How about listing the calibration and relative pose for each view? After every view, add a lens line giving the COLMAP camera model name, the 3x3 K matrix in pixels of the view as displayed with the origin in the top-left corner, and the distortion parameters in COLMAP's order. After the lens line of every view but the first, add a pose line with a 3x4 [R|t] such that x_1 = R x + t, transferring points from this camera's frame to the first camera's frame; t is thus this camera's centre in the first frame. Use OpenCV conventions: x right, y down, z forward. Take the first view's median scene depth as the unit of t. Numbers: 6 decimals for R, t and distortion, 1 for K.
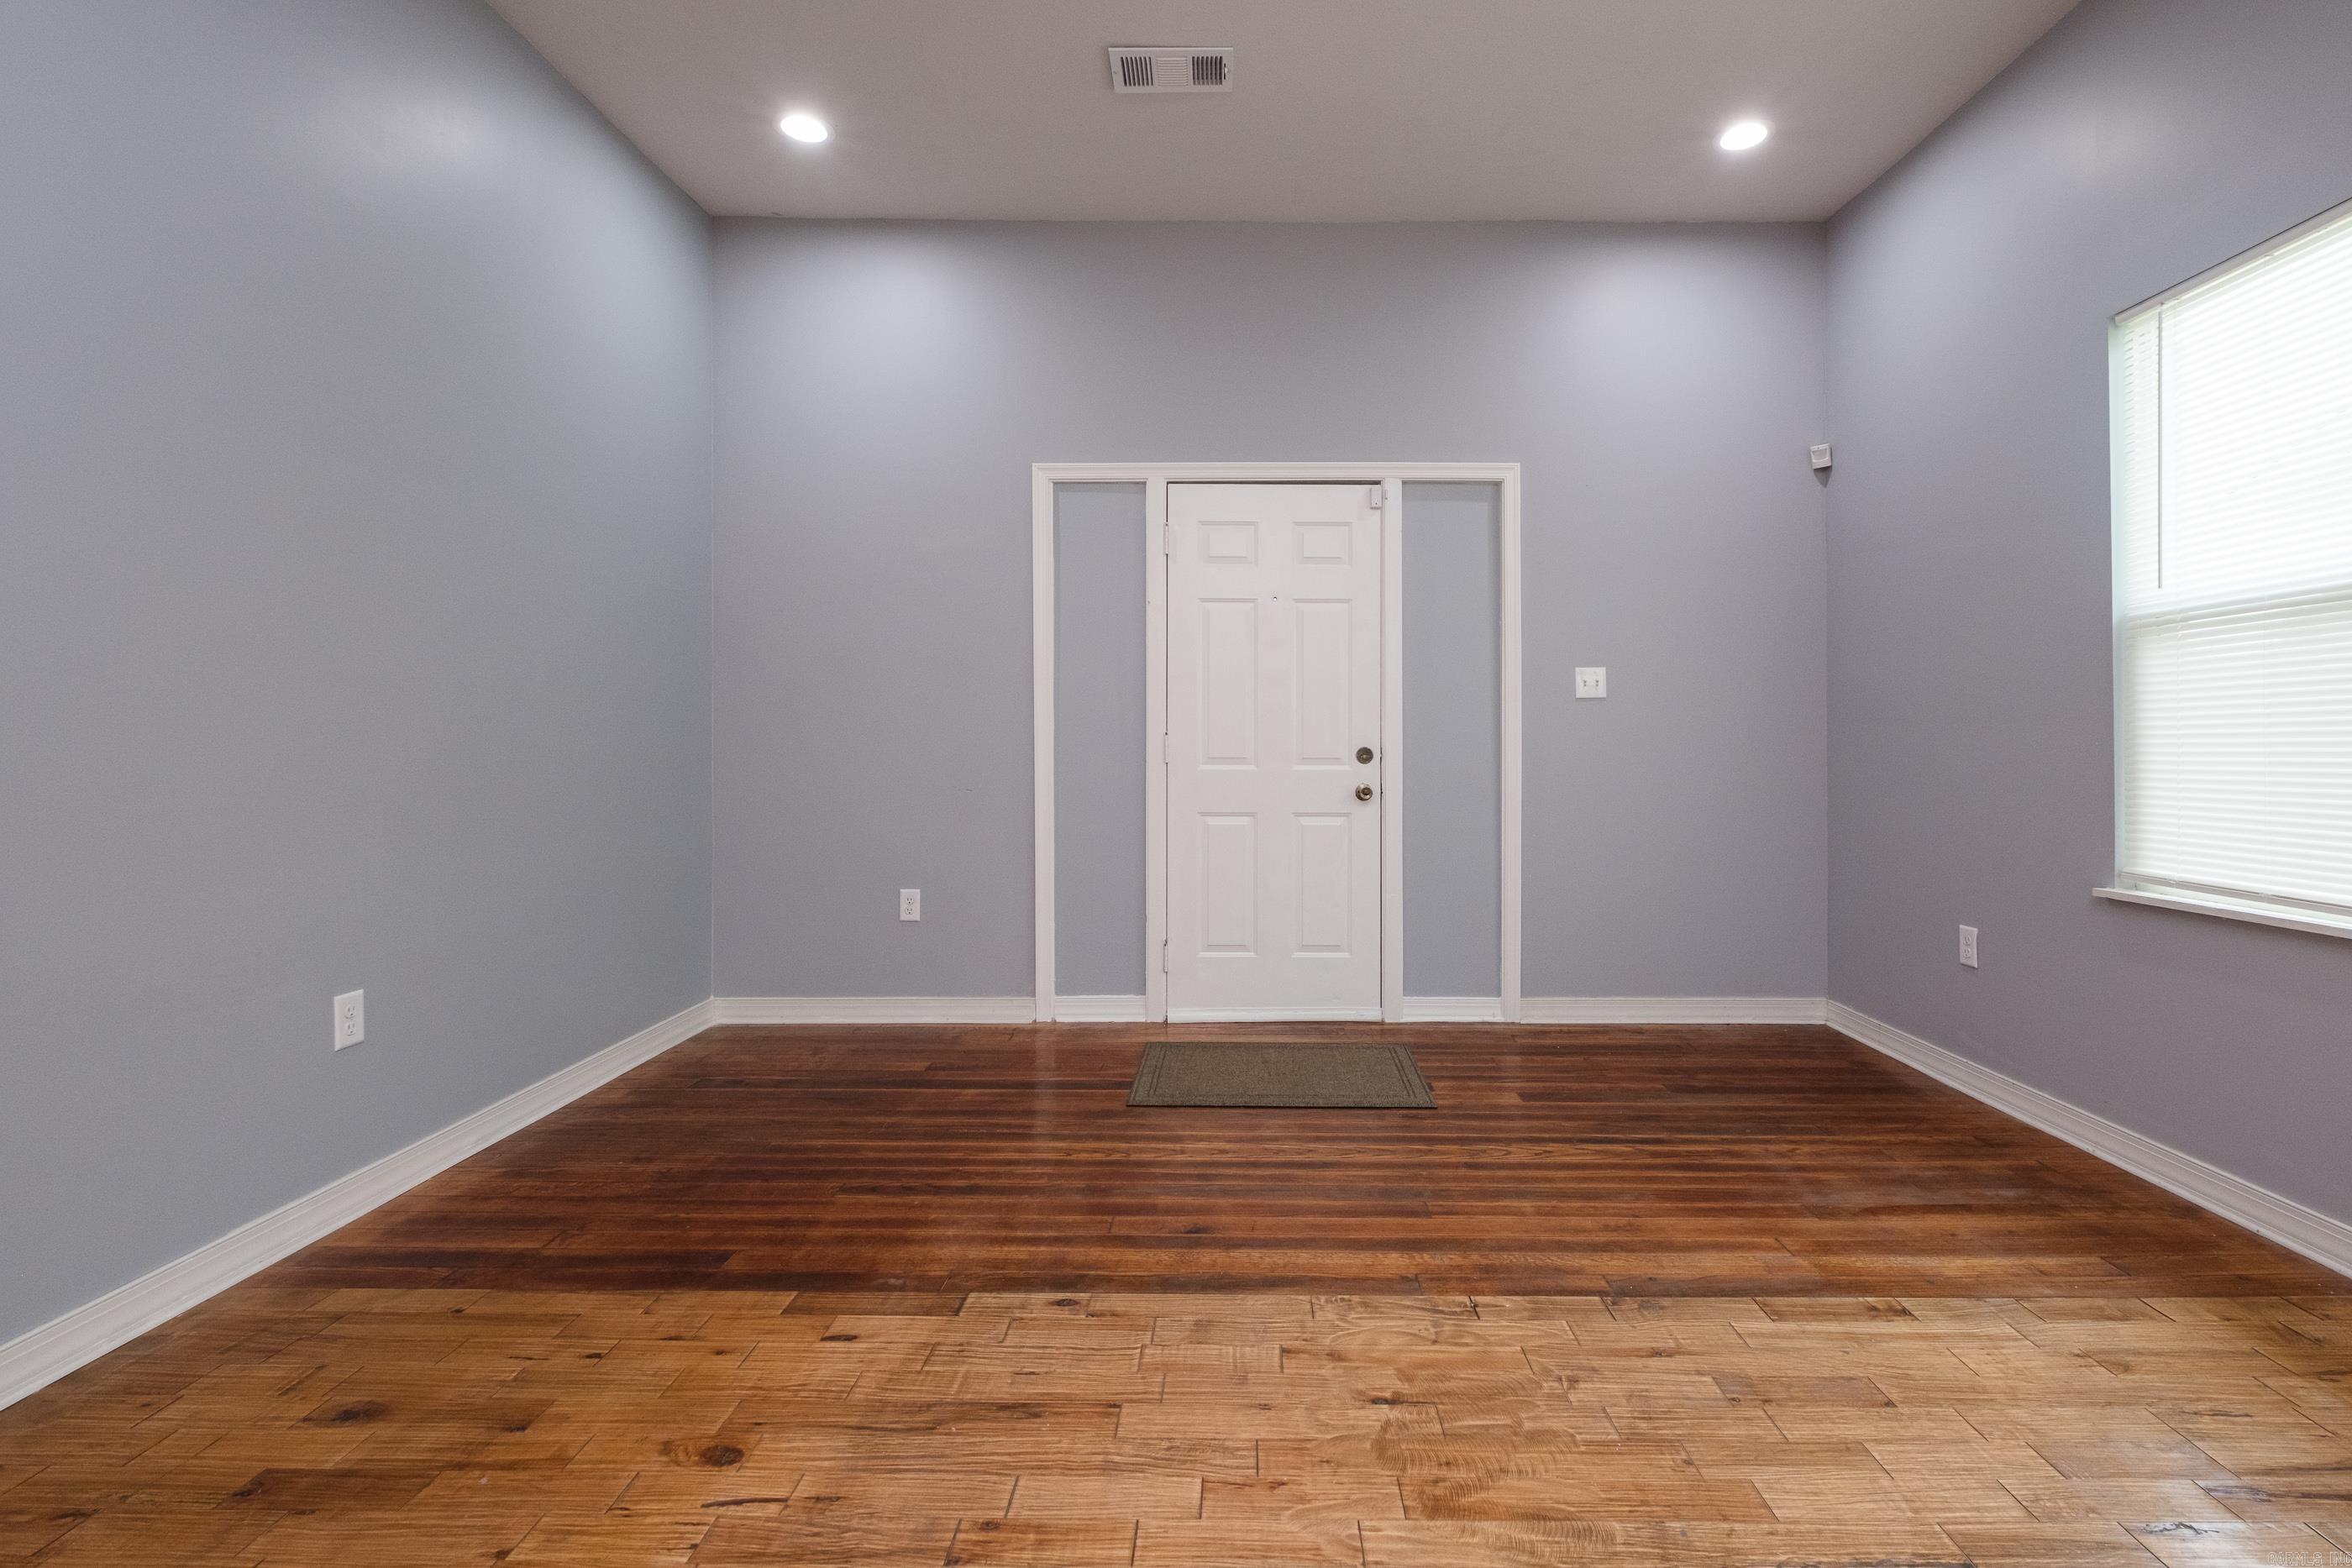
lens RADIAL K [[1036.4, 0, 1244.9], [0, 1036.4, 737.9], [0, 0, 1]] dist [0.001886, -0.000414]
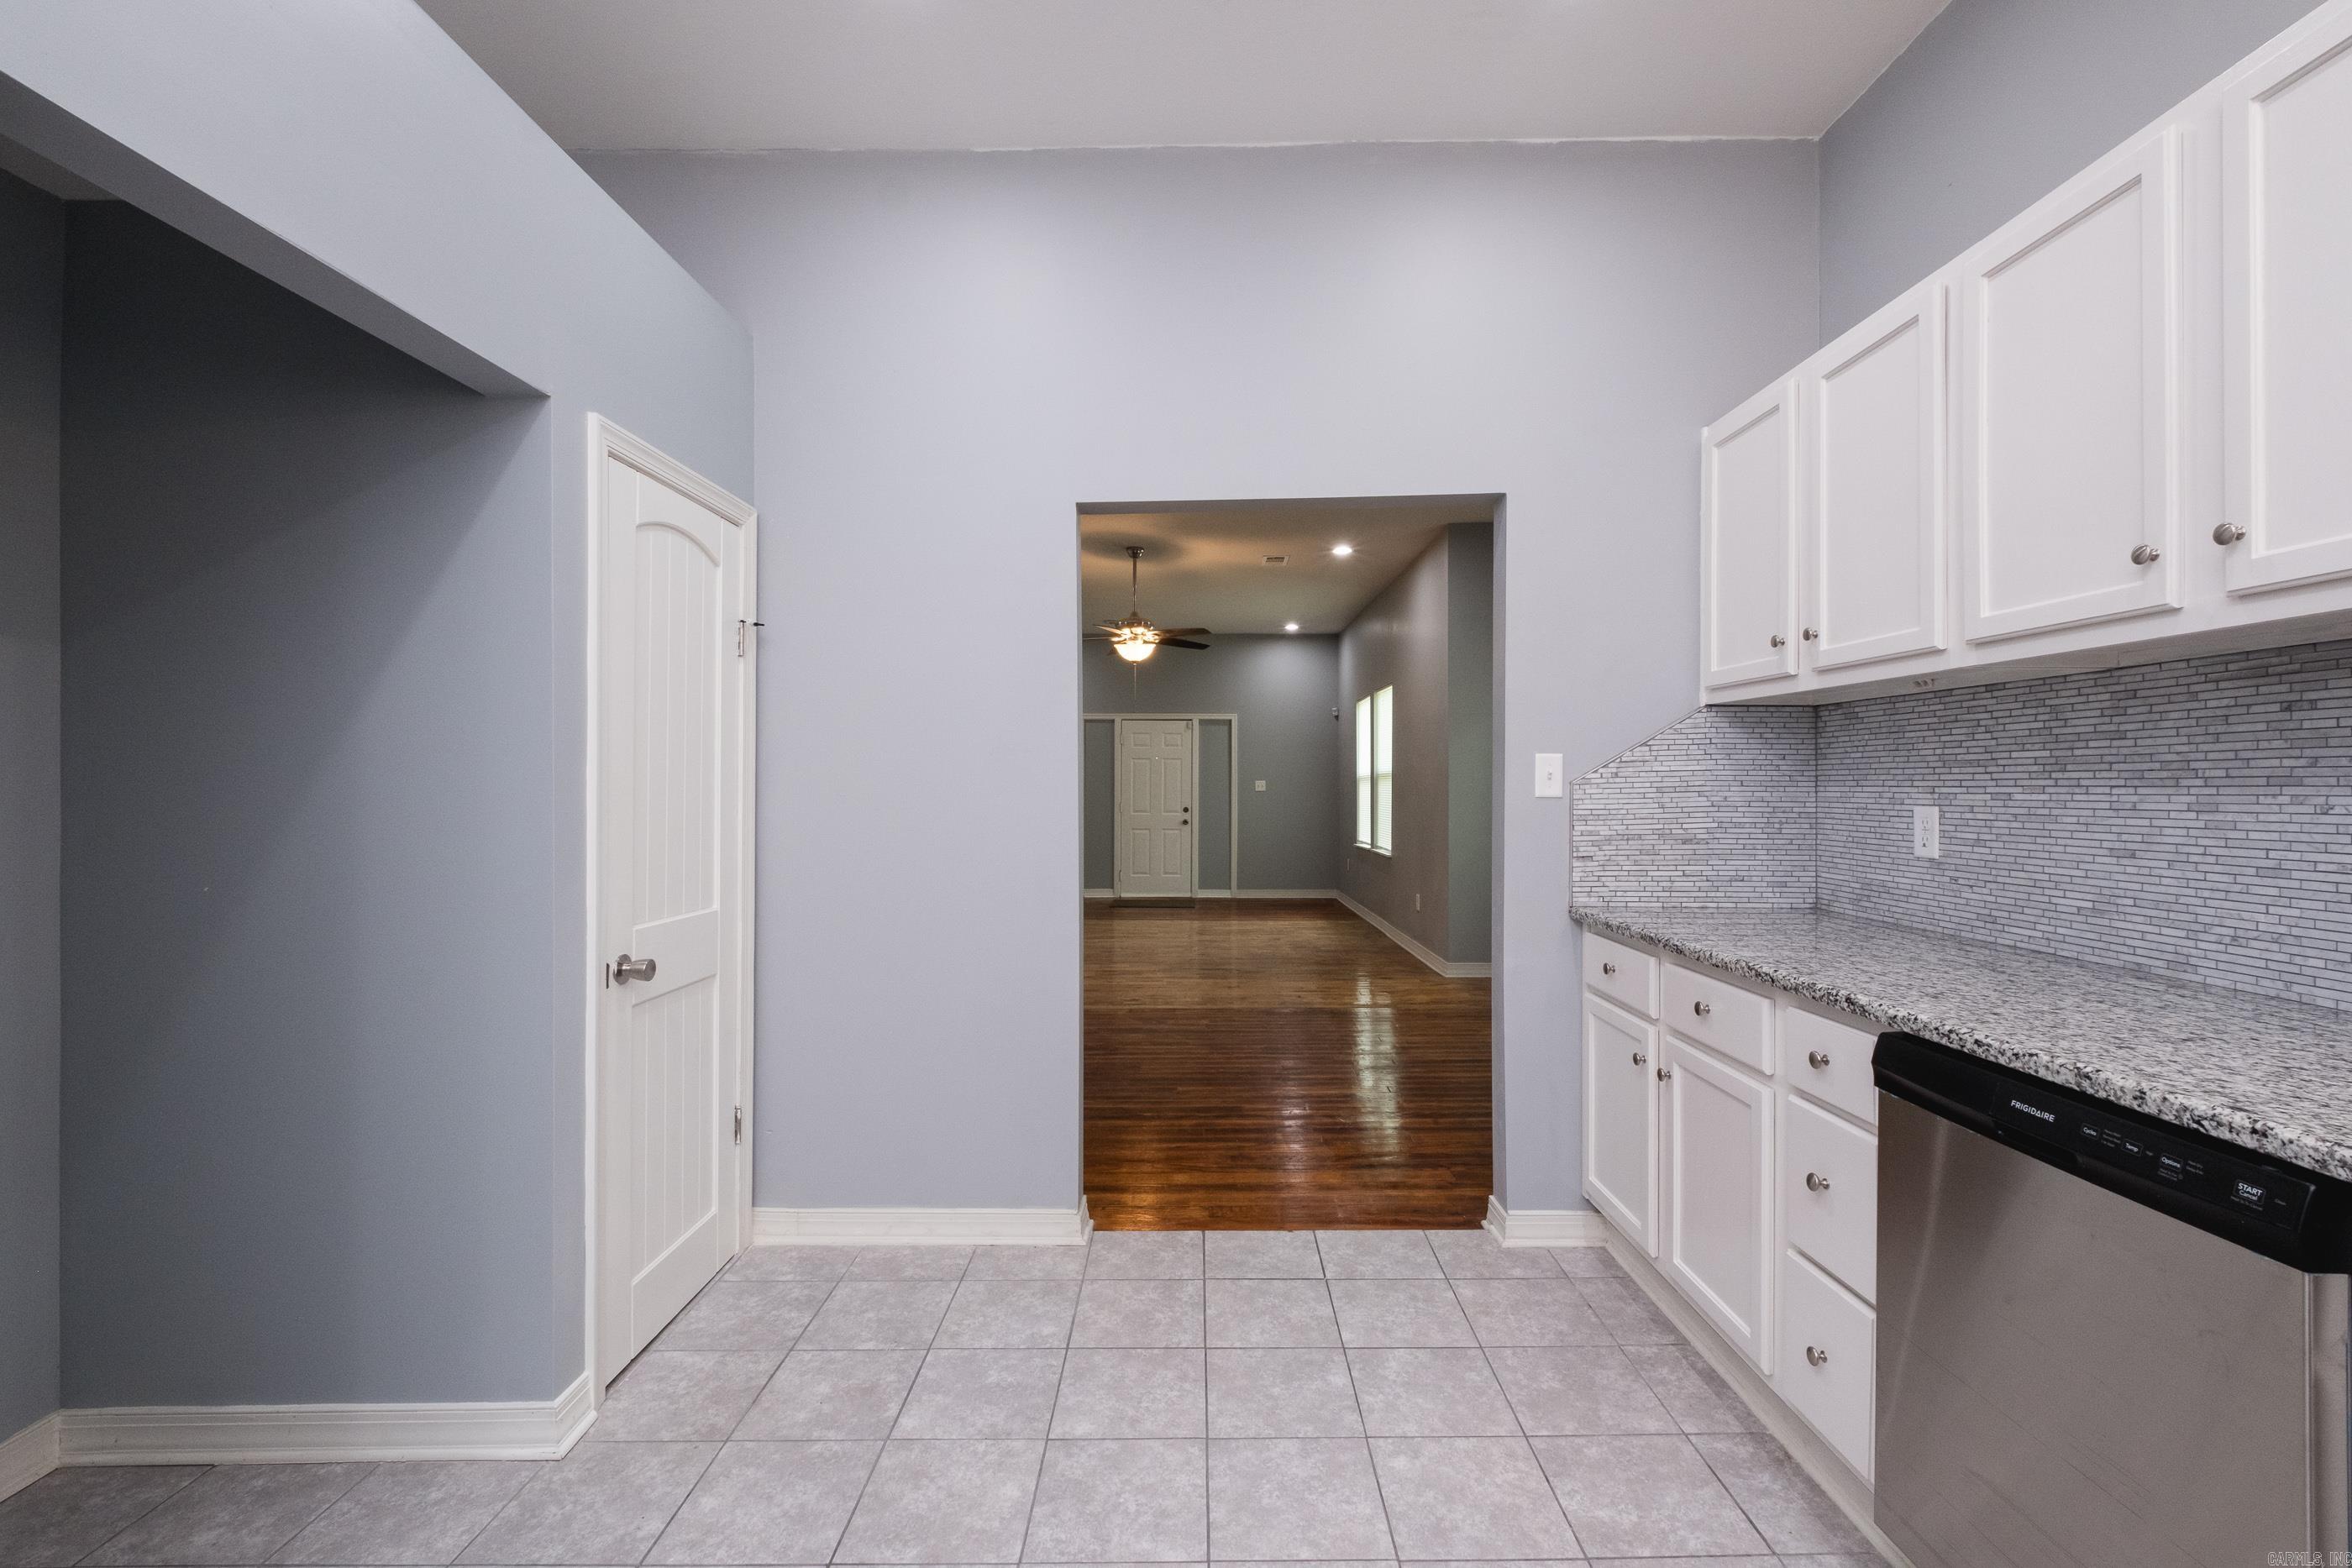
lens RADIAL K [[996.6, 0, 1205.8], [0, 996.6, 783.1], [0, 0, 1]] dist [0.000921, -0.000017]
pose [[0.999945, -0.000692, 0.010483, 0.207442], [0.000745, 0.999987, -0.005019, -0.069155], [-0.010479, 0.005027, 0.999932, -2.810060]]
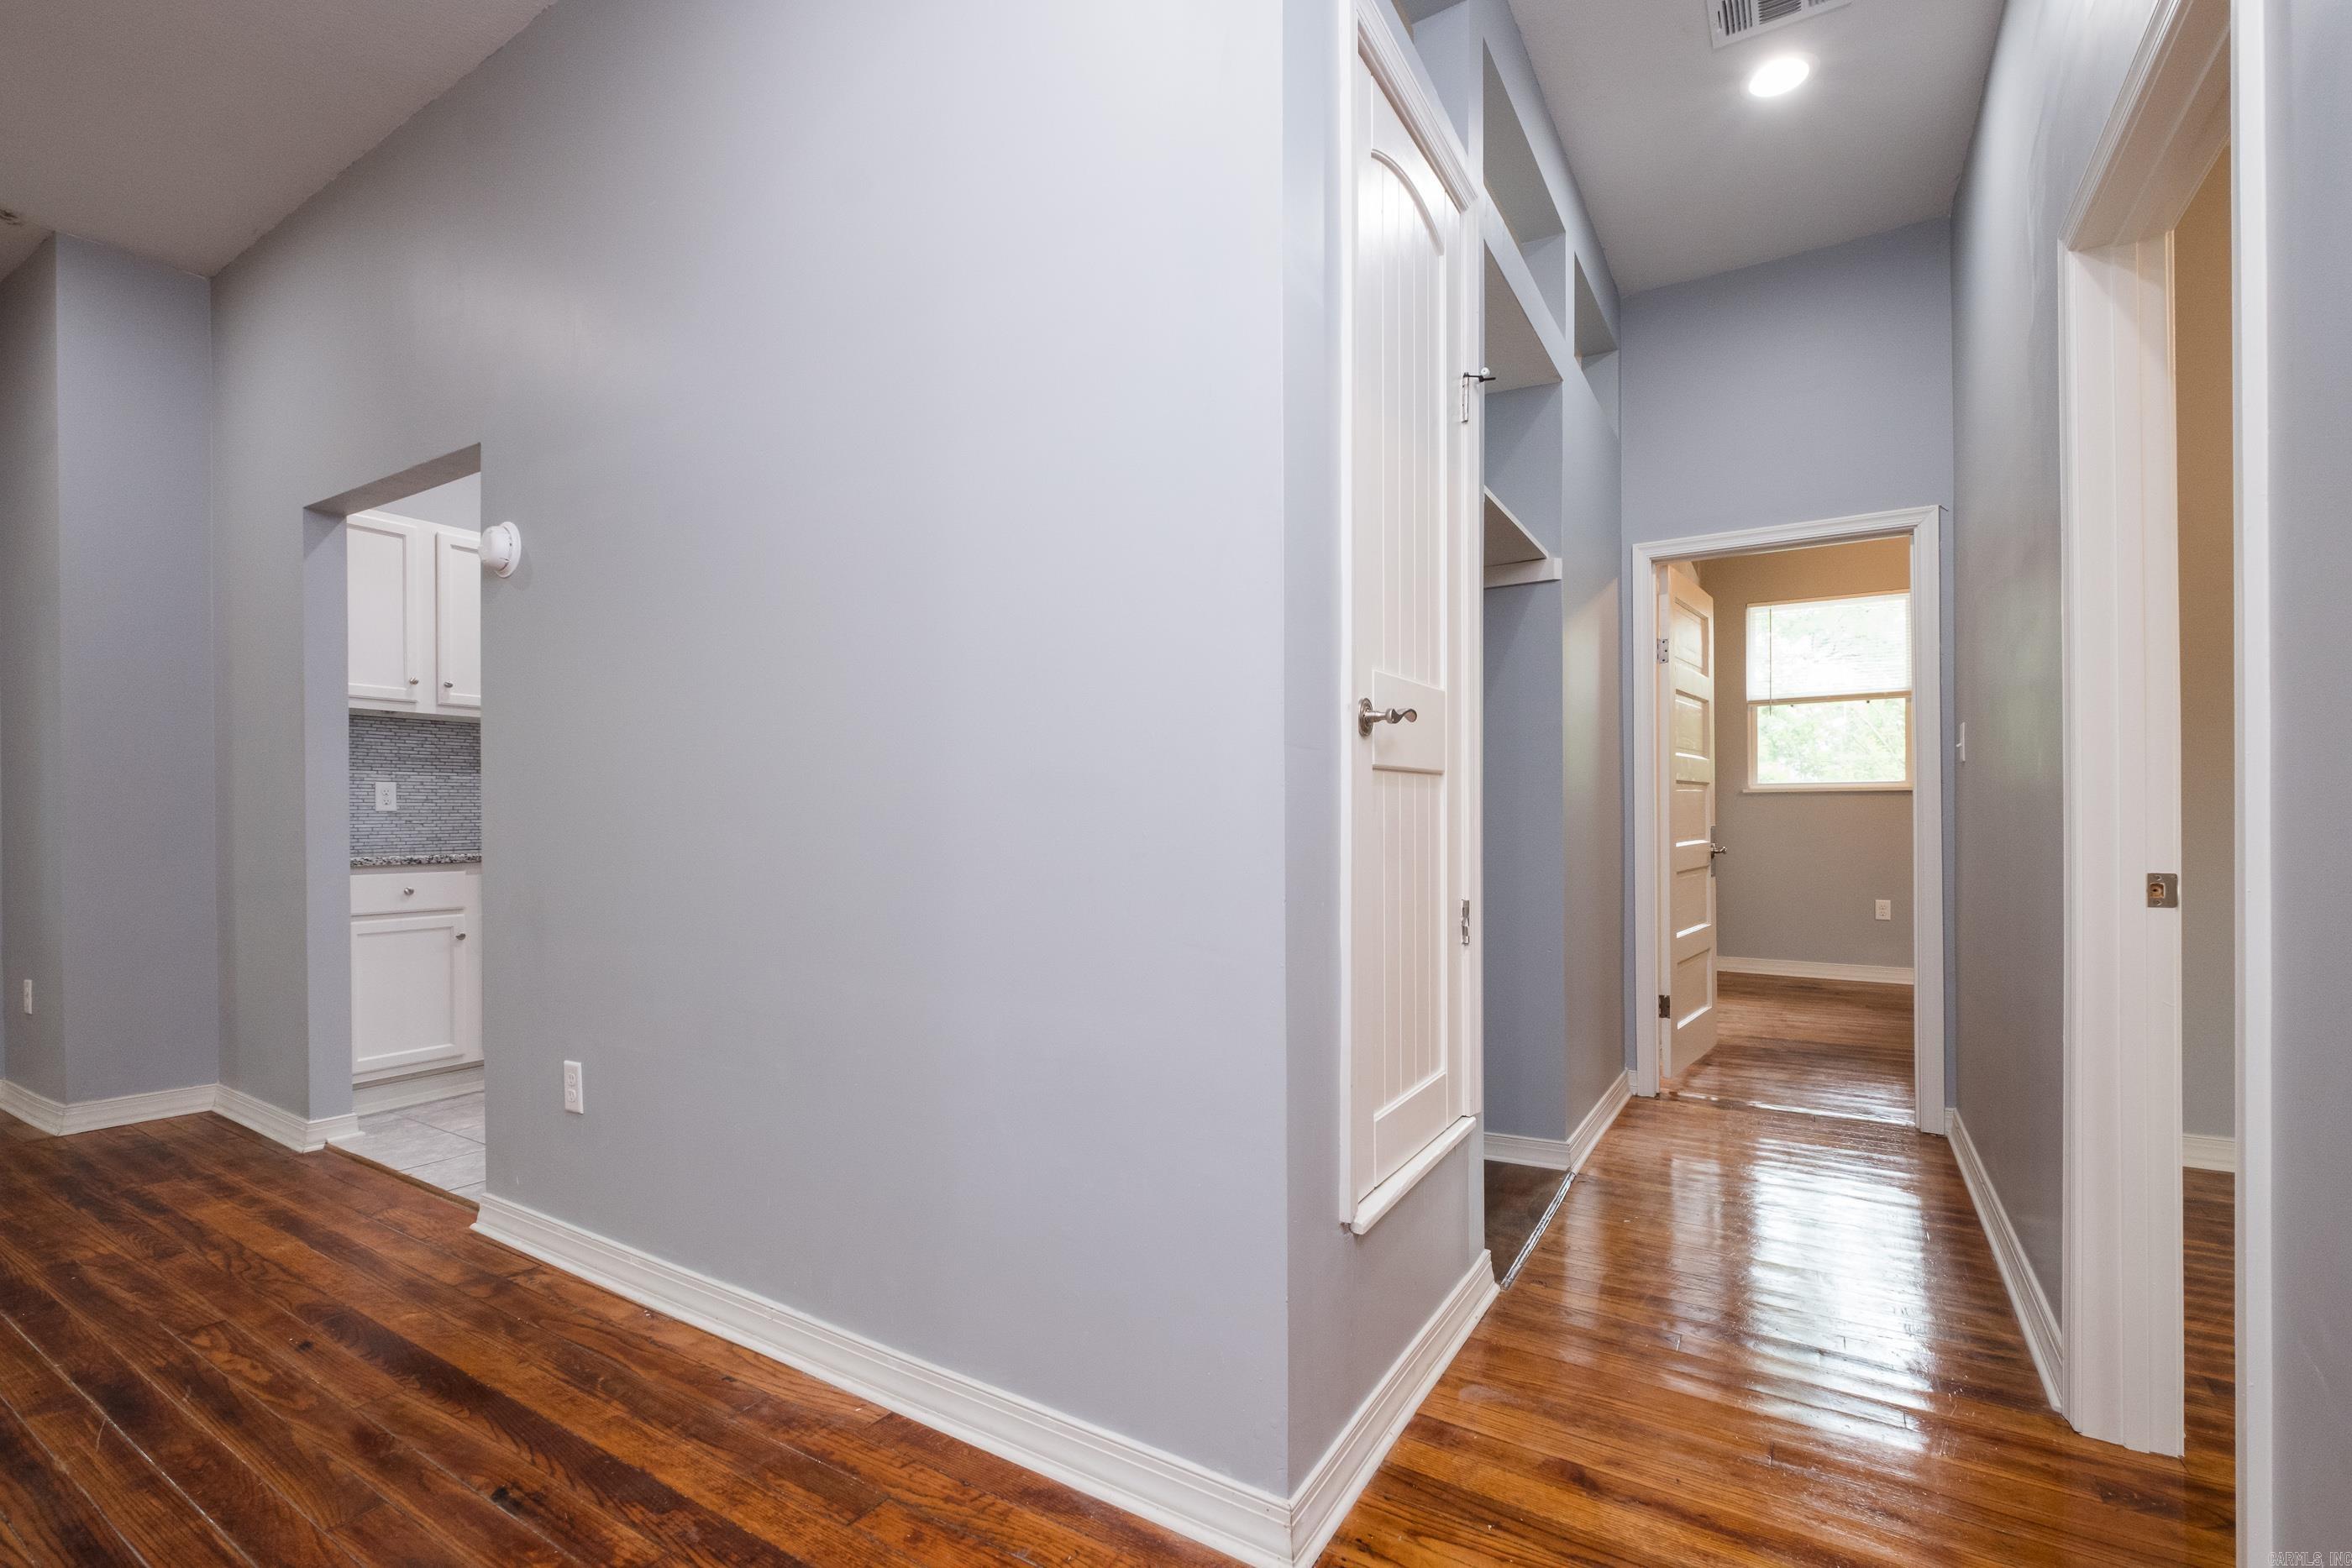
lens RADIAL K [[1024.3, 0, 1194.2], [0, 1024.3, 802.2], [0, 0, 1]] dist [0.003331, -0.000456]
pose [[-0.858385, 0.004644, 0.512985, -1.015746], [0.003937, 0.999989, -0.002465, -0.013415], [-0.512991, -0.000096, -0.858394, -1.249831]]
